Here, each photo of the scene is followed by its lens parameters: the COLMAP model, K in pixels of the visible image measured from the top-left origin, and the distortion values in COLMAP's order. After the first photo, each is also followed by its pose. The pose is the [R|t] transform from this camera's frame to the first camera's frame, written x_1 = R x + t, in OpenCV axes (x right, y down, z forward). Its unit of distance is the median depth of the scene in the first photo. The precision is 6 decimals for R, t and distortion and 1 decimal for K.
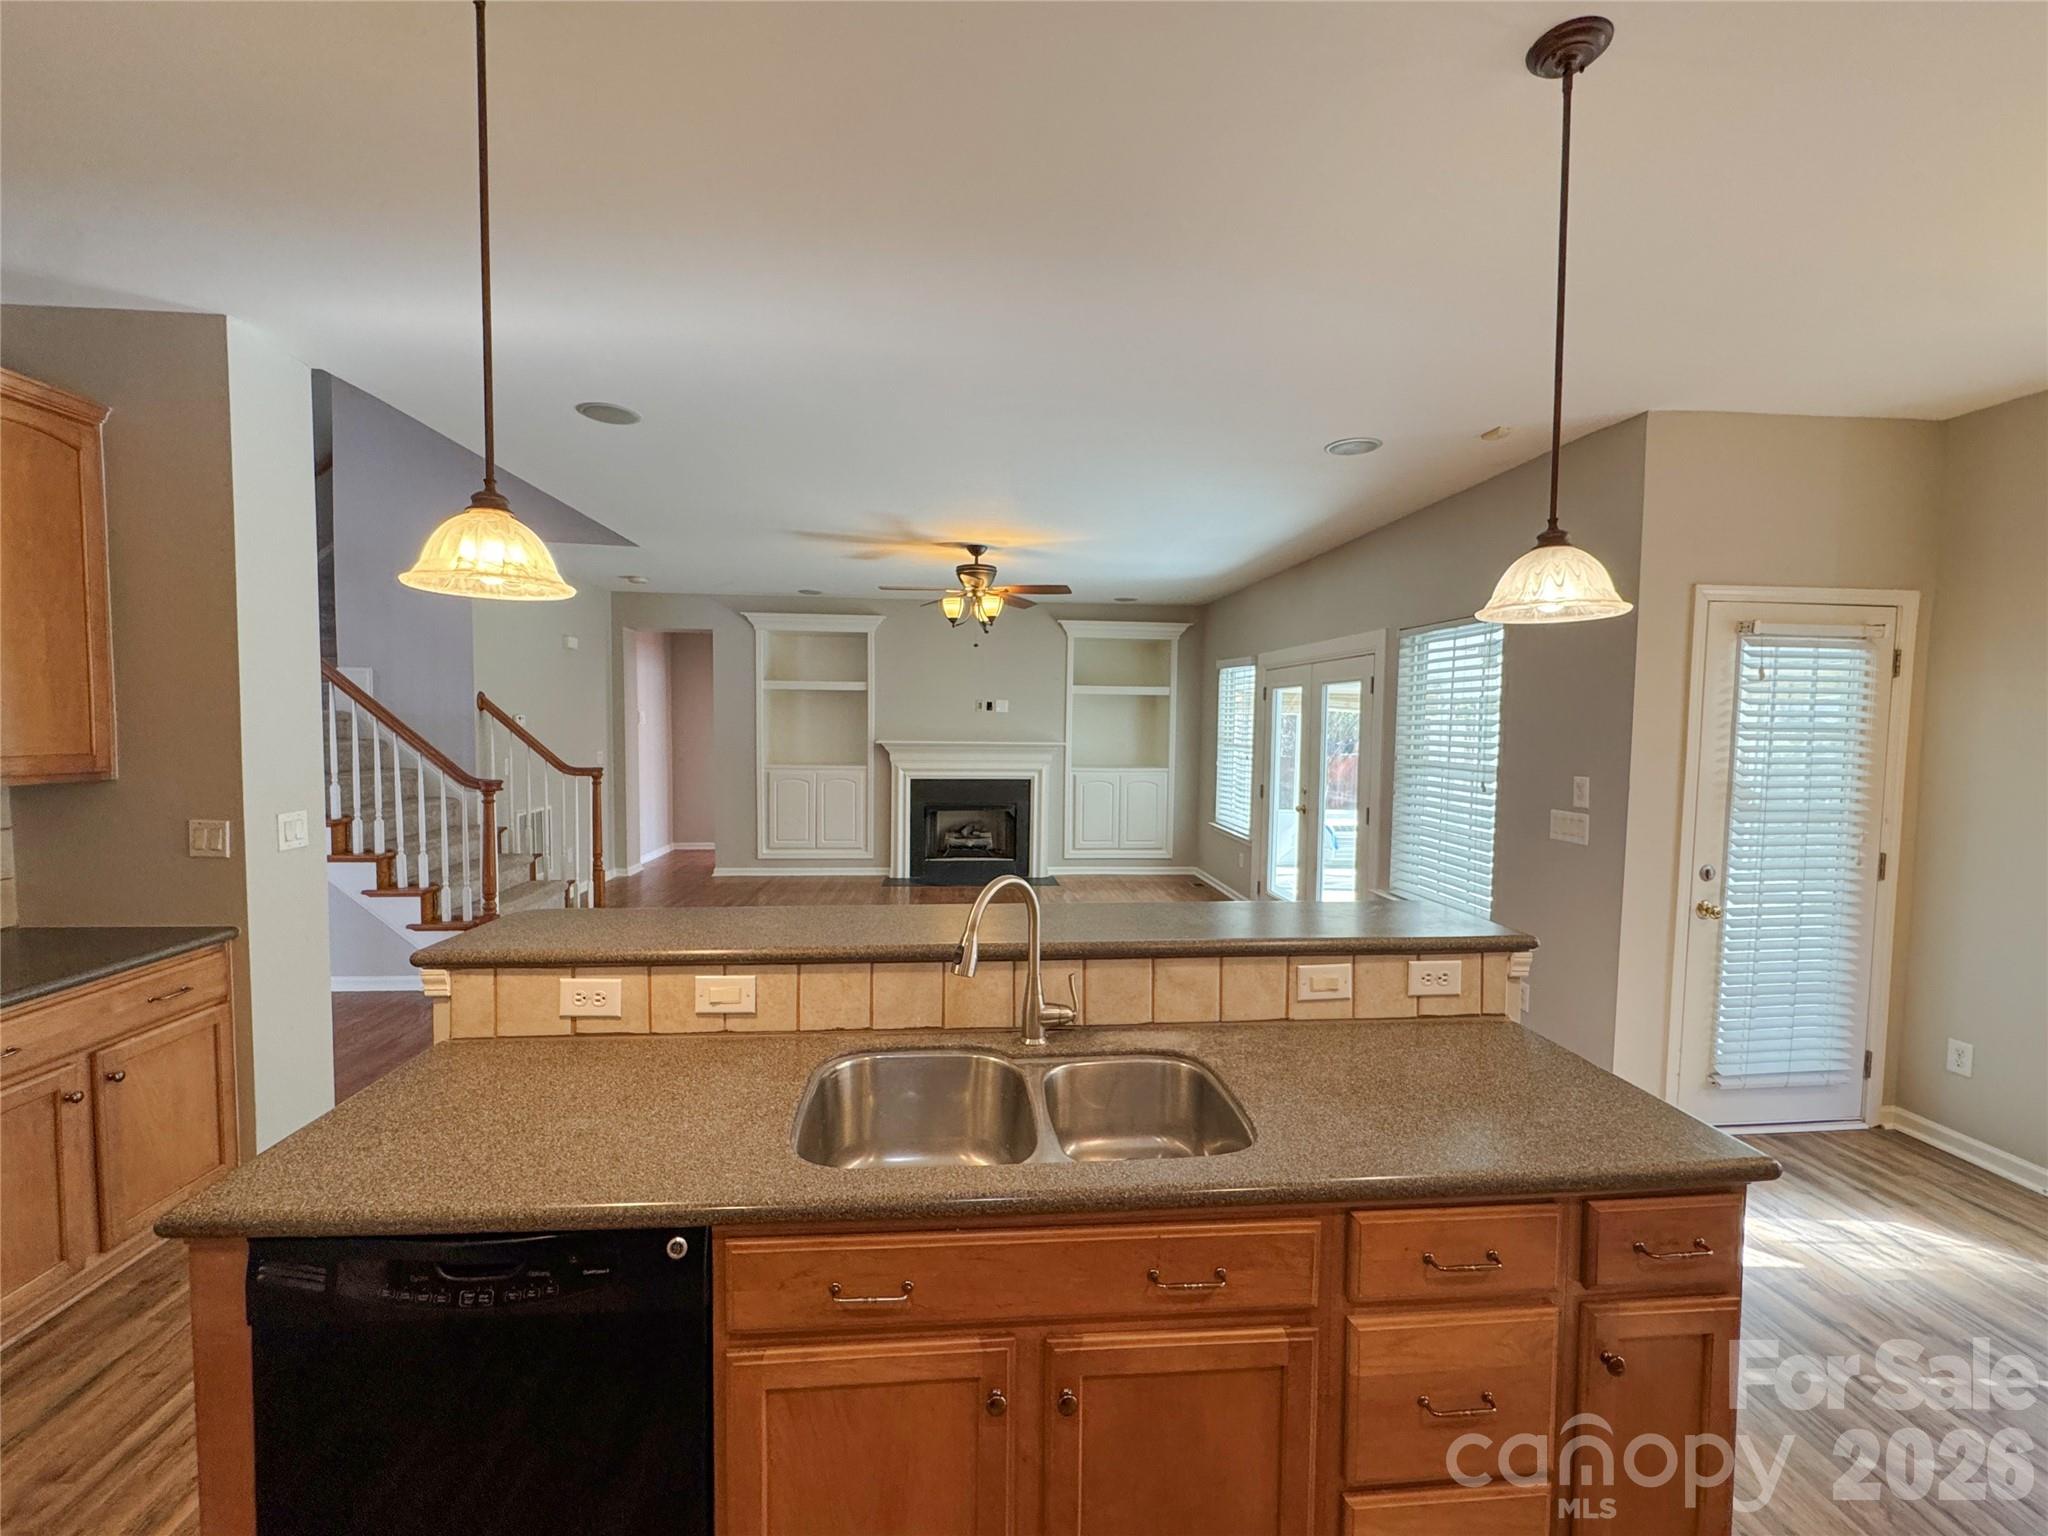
lens RADIAL K [[828.5, 0, 1021.3], [0, 828.5, 764.4], [0, 0, 1]] dist [-0.003336, 0.000937]
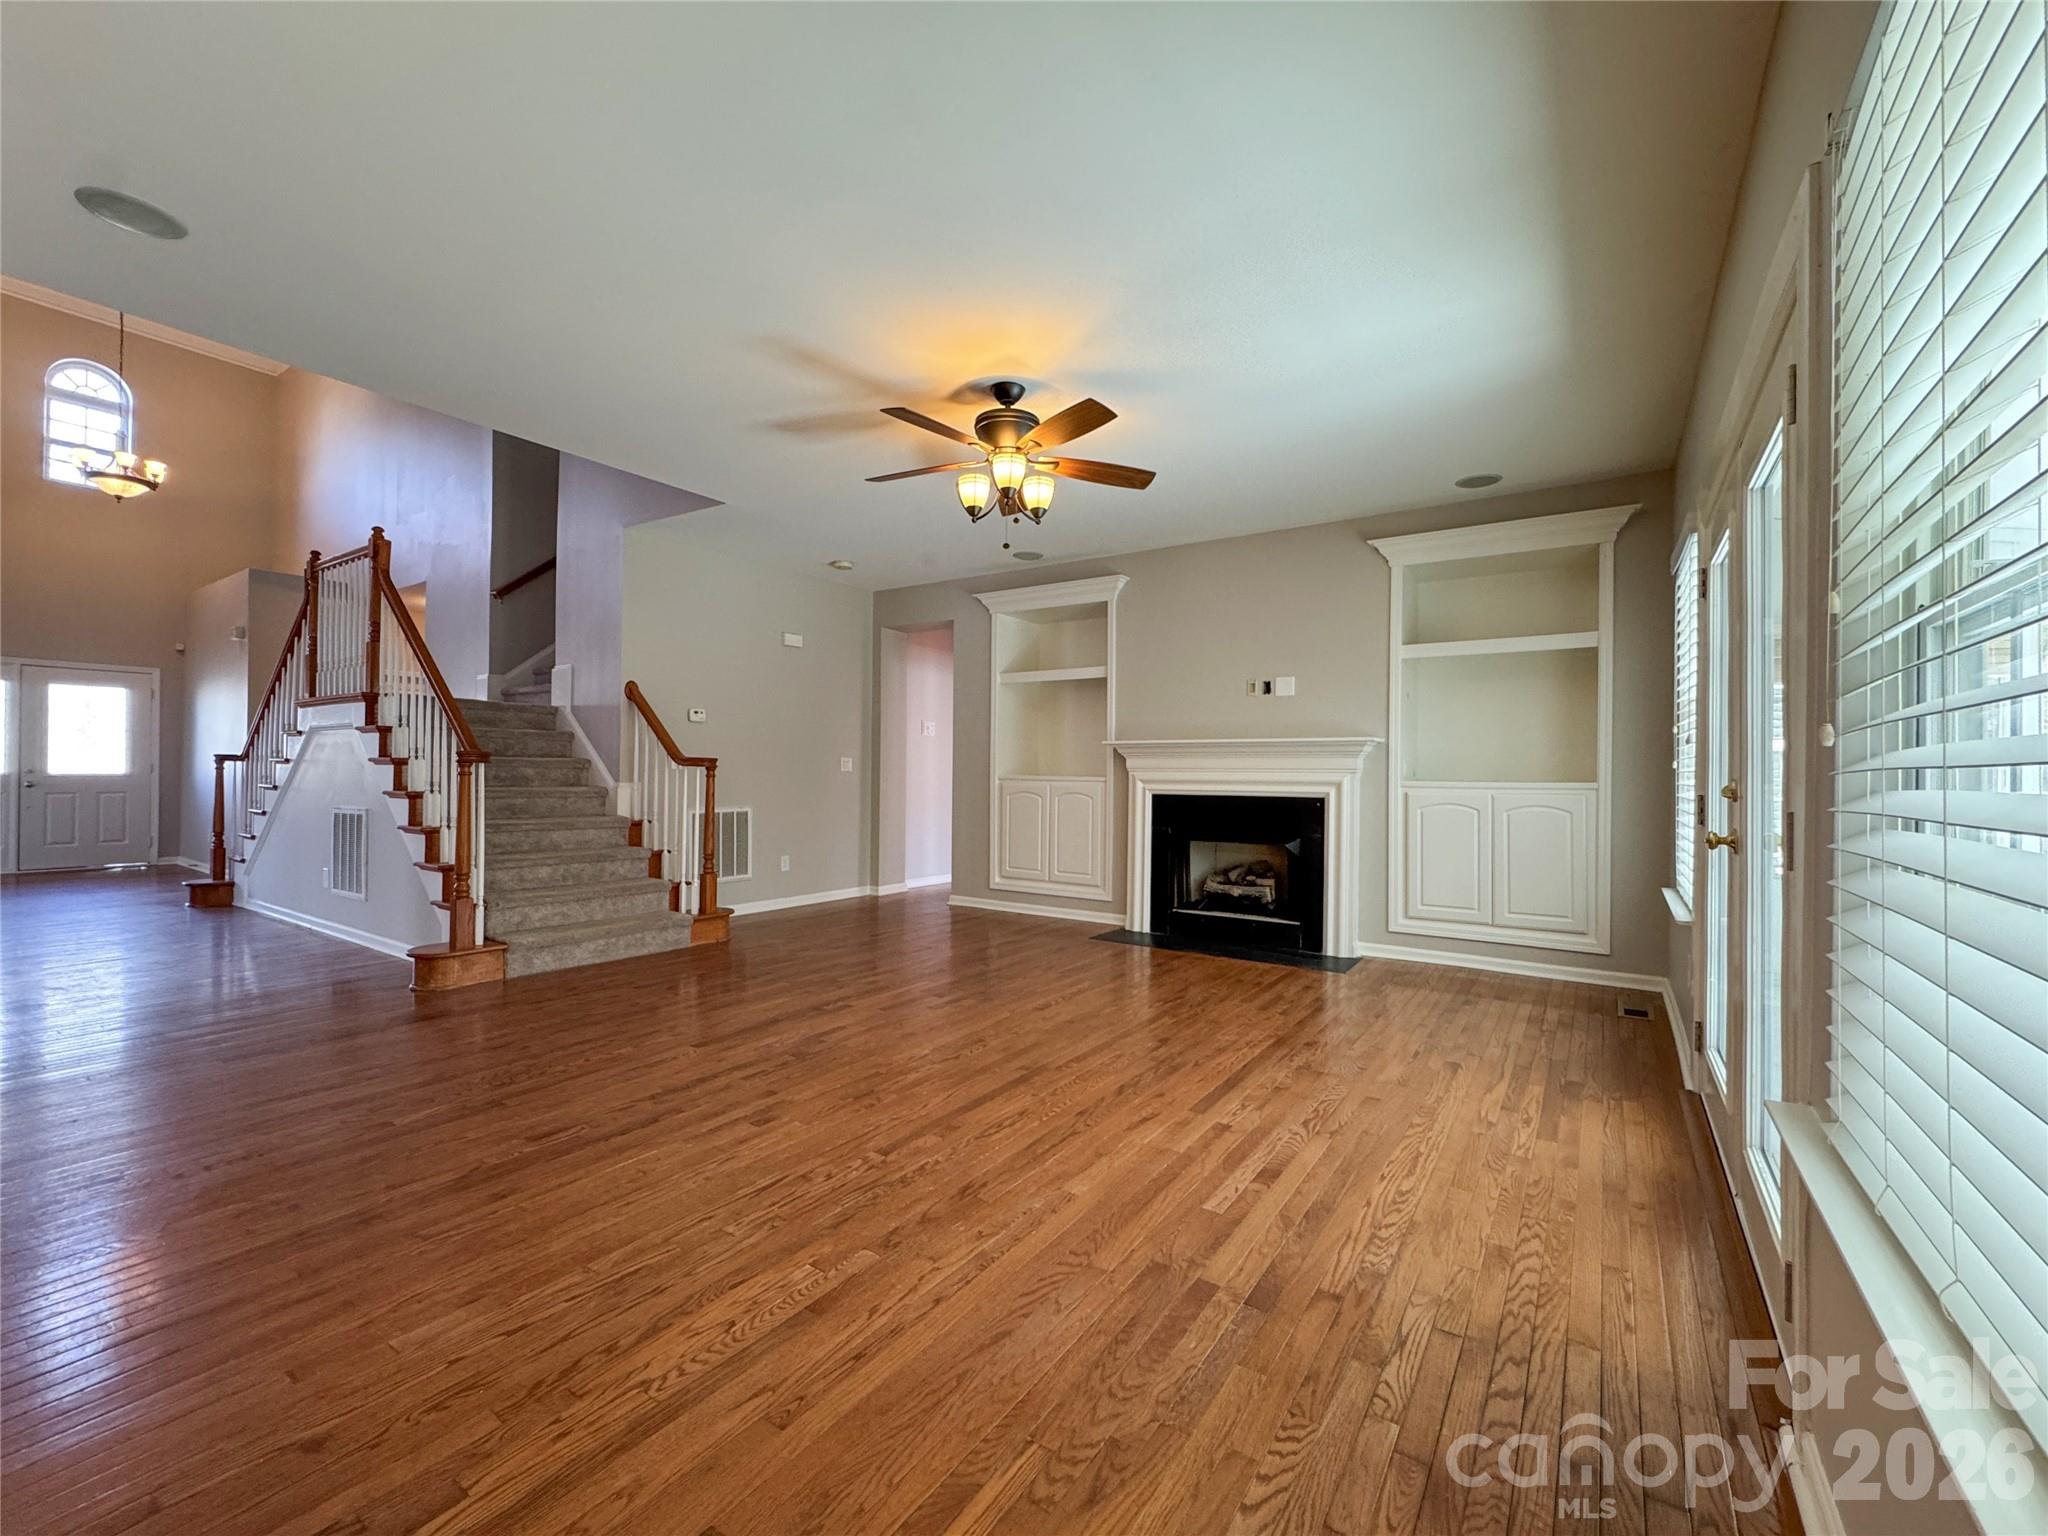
lens RADIAL K [[828.5, 0, 1034.9], [0, 828.5, 771.1], [0, 0, 1]] dist [-0.003336, 0.000937]
pose [[0.783508, -0.005206, -0.621360, 0.231214], [-0.033555, 0.998151, -0.050675, 0.037019], [0.620475, 0.060554, 0.781885, 0.369919]]
